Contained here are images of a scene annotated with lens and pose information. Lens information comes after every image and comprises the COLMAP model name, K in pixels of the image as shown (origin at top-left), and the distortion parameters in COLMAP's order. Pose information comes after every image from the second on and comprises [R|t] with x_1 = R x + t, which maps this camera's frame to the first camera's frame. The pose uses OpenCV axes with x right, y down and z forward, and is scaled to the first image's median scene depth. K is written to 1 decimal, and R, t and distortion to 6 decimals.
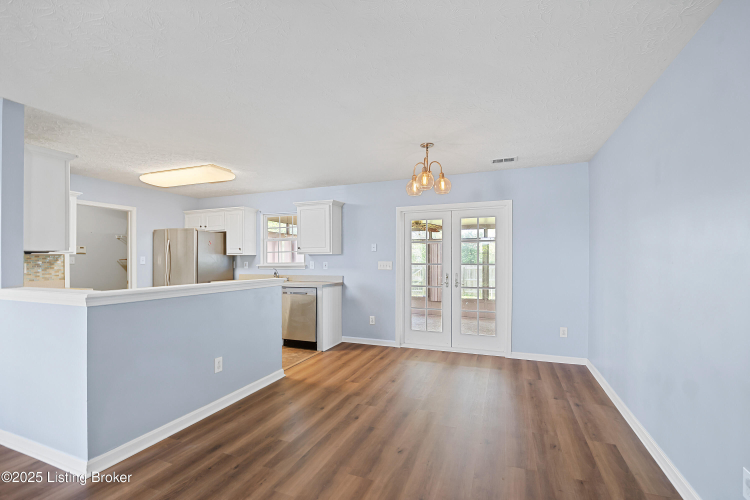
lens RADIAL K [[334.9, 0, 379.9], [0, 334.9, 261.9], [0, 0, 1]] dist [-0.014099, -0.000842]
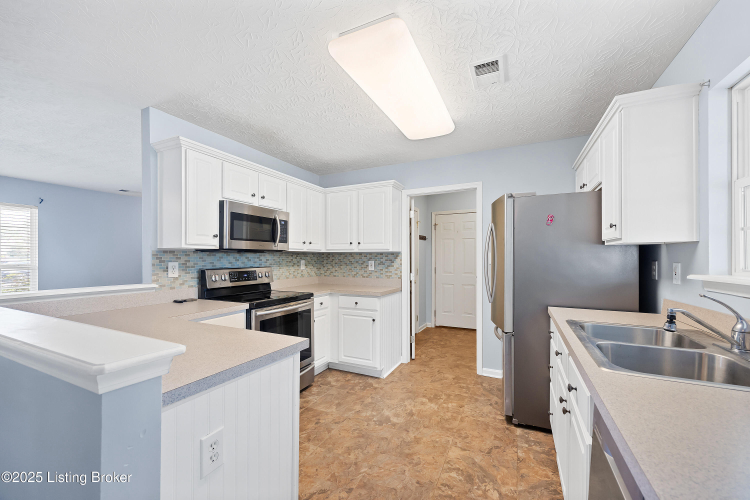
lens RADIAL K [[292.8, 0, 374.5], [0, 292.8, 261.7], [0, 0, 1]] dist [0.001015, -0.000713]
pose [[-0.084036, 0.014713, -0.996354, -0.114008], [-0.005127, 0.999871, 0.015197, -0.006198], [0.996450, 0.006386, -0.083950, 0.884016]]
